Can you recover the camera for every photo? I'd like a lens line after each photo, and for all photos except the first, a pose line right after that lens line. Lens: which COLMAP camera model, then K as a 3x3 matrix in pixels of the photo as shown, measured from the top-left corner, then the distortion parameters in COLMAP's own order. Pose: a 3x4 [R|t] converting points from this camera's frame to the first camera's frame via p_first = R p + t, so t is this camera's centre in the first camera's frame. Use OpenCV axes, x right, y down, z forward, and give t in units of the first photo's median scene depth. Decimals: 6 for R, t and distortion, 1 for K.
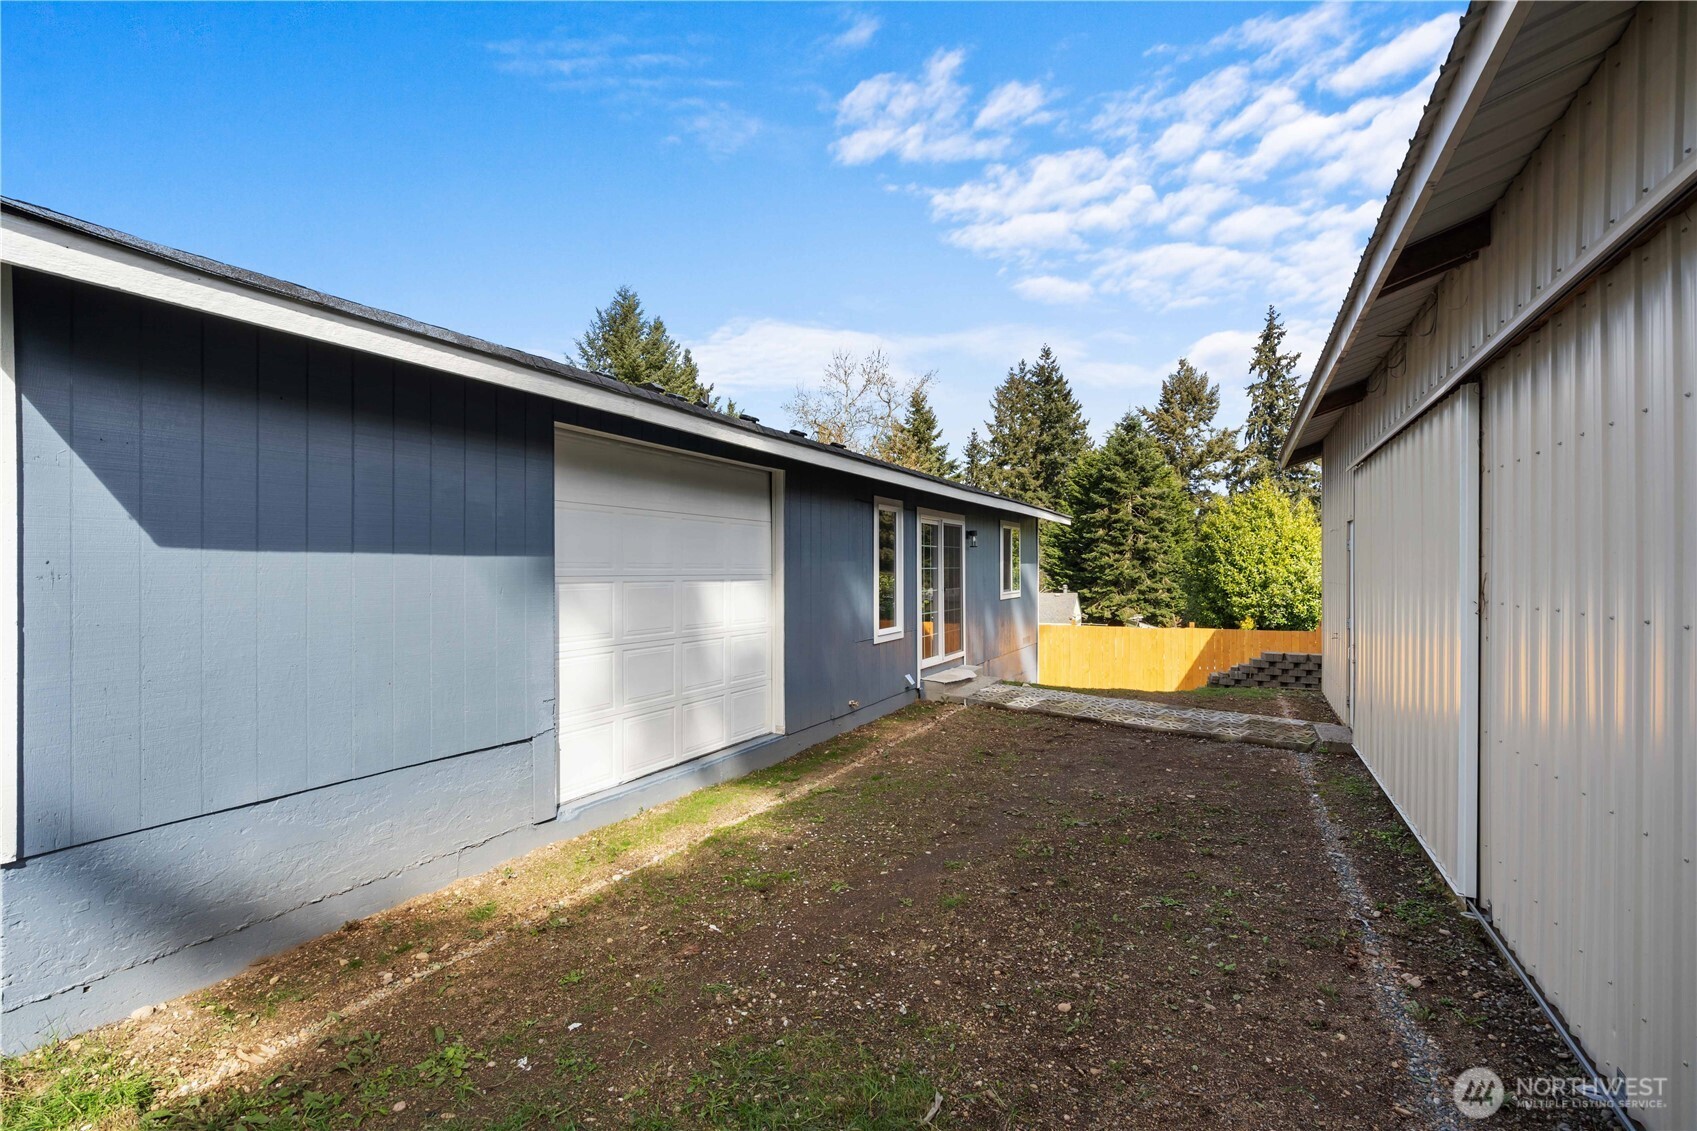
lens RADIAL K [[790.6, 0, 807.0], [0, 790.6, 567.0], [0, 0, 1]] dist [-0.001205, 0.000245]
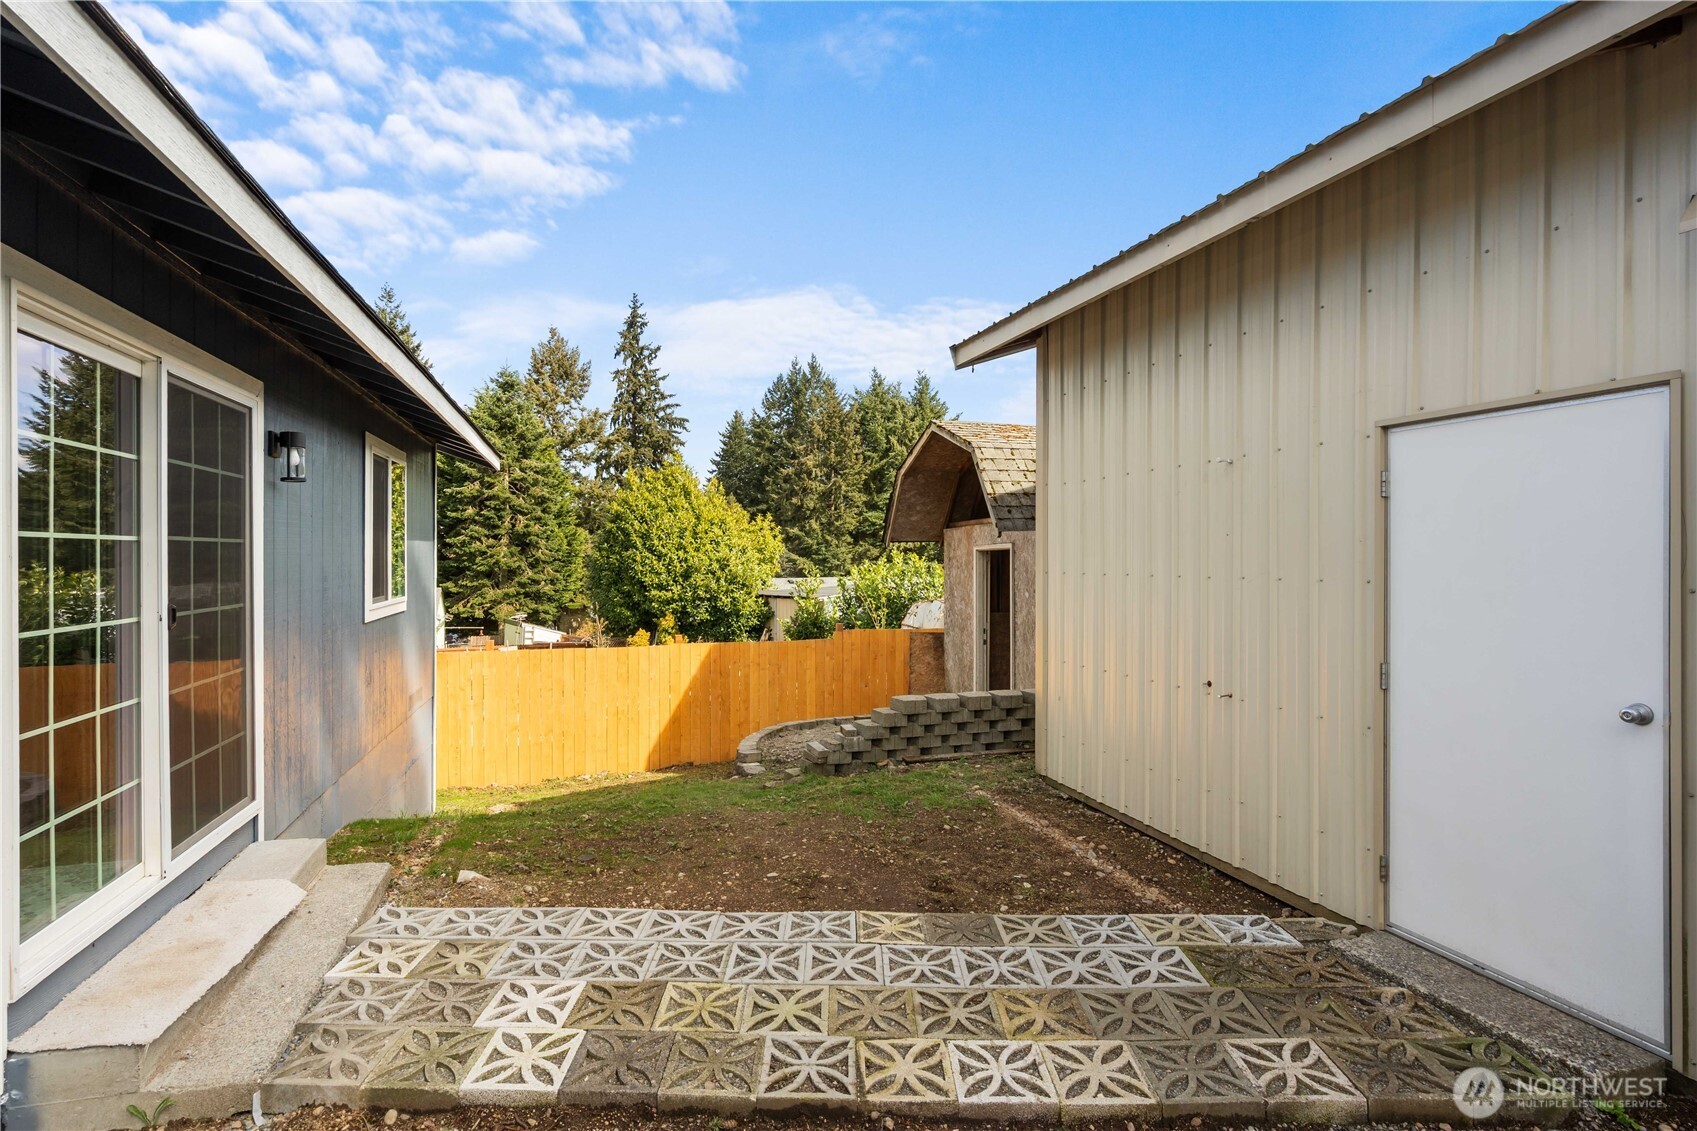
lens RADIAL K [[851.2, 0, 848.2], [0, 851.2, 555.4], [0, 0, 1]] dist [-0.001897, 0.000106]
pose [[0.701375, 0.001710, 0.712790, 0.046557], [-0.001255, 0.999999, -0.001164, 0.002537], [-0.712791, -0.000078, 0.701376, 0.220342]]
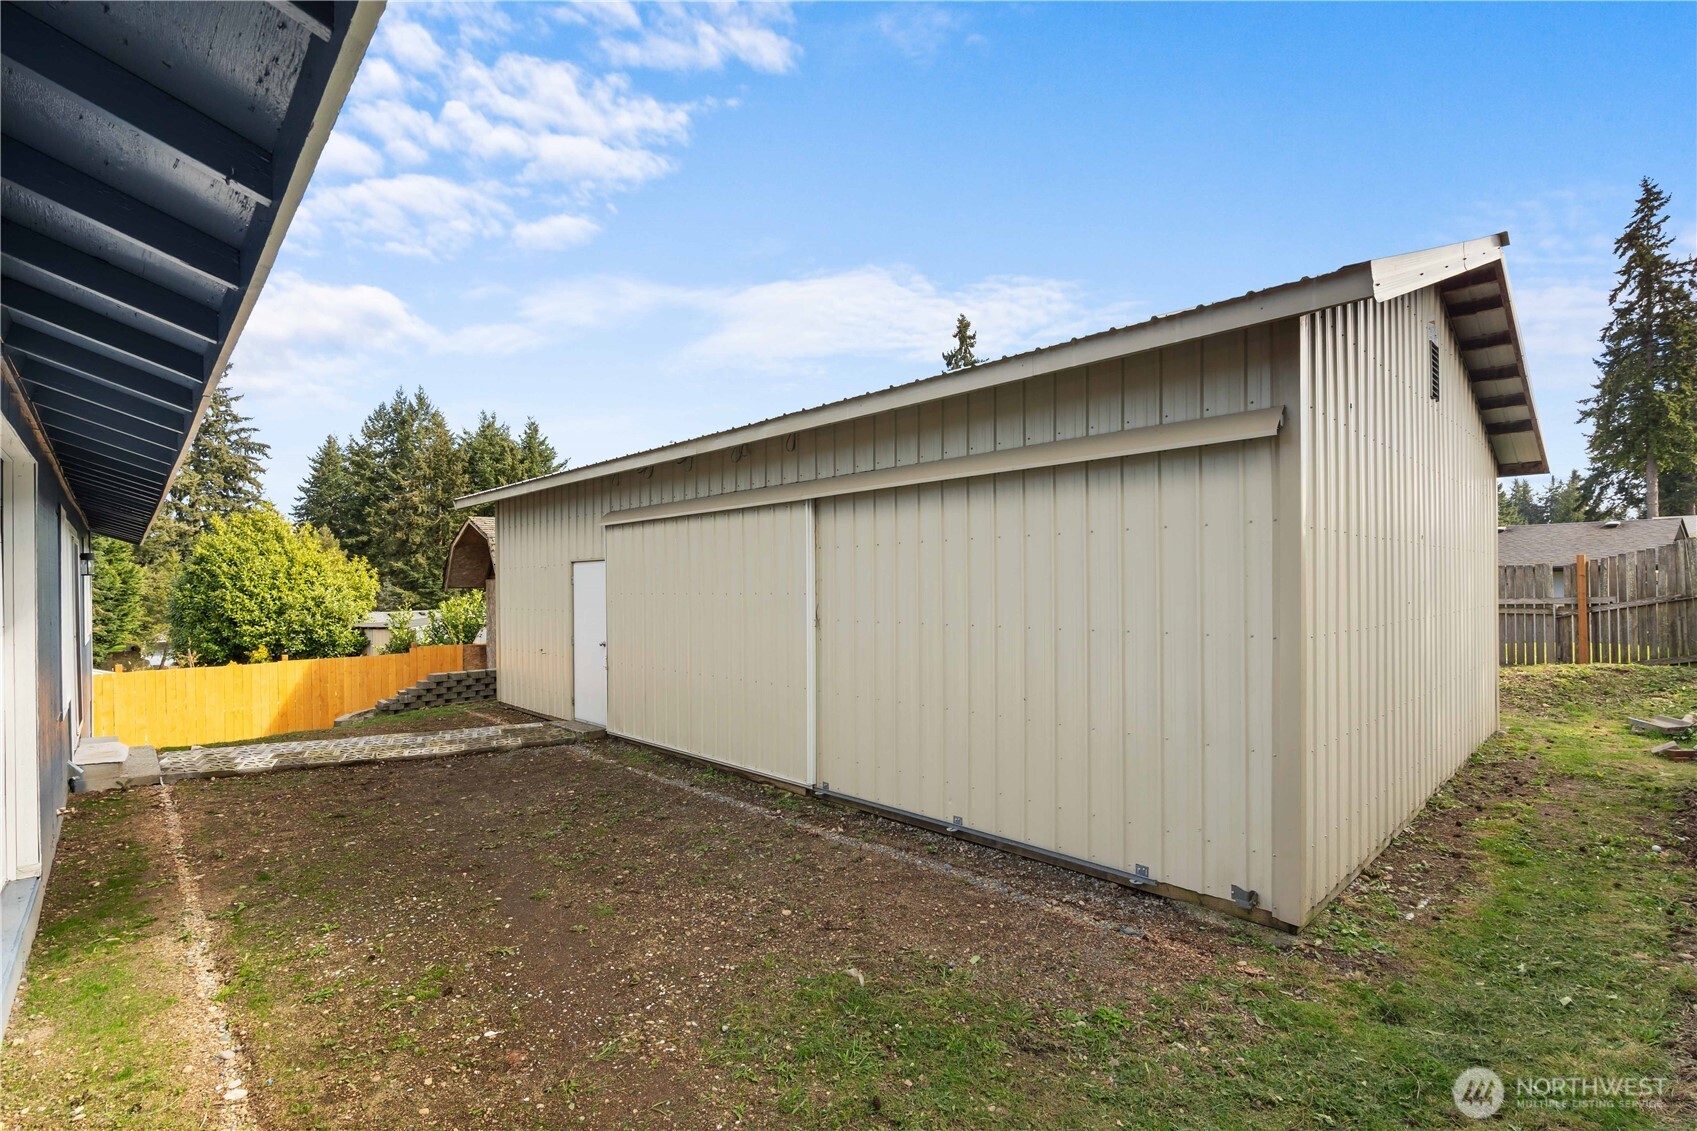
lens RADIAL K [[784.2, 0, 835.4], [0, 784.2, 584.6], [0, 0, 1]] dist [0.000780, 0.000865]
pose [[0.330786, -0.003755, 0.943698, -0.094136], [0.009129, 0.999958, 0.000779, -0.004332], [-0.943662, 0.008358, 0.330807, 0.040616]]
